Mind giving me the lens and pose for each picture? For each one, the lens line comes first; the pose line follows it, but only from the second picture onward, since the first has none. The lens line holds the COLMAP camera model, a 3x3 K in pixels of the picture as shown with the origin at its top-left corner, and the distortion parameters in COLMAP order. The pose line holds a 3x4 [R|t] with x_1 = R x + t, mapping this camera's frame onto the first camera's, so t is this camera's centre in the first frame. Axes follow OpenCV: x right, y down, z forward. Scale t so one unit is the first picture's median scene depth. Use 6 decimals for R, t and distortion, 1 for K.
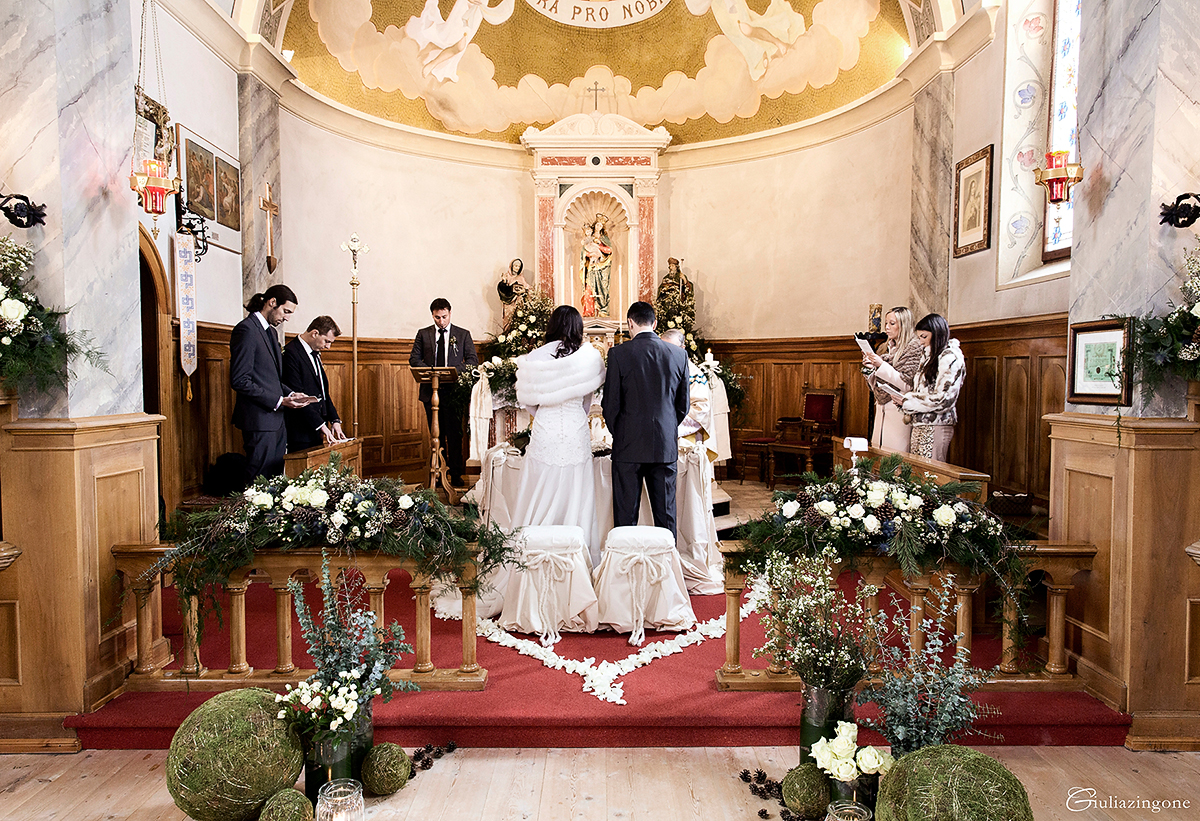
lens RADIAL K [[850.5, 0, 599.1], [0, 850.5, 412.7], [0, 0, 1]] dist [0.001749, 0.000047]
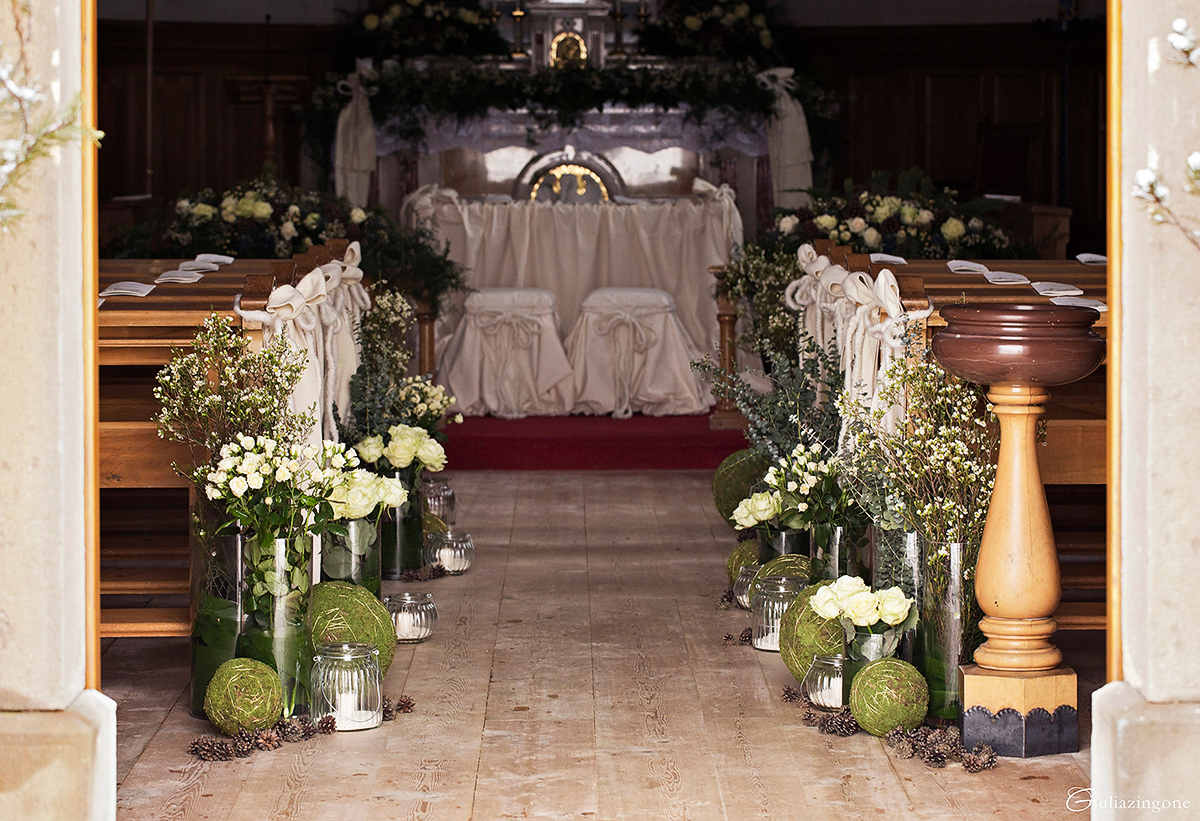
lens RADIAL K [[3568.5, 0, 600.1], [0, 3568.5, 410.4], [0, 0, 1]] dist [-0.086404, 0.000000]
pose [[0.999937, 0.005250, 0.009920, -0.009971], [-0.005525, 0.999598, 0.027813, 0.205278], [-0.009770, -0.027866, 0.999564, -2.760472]]
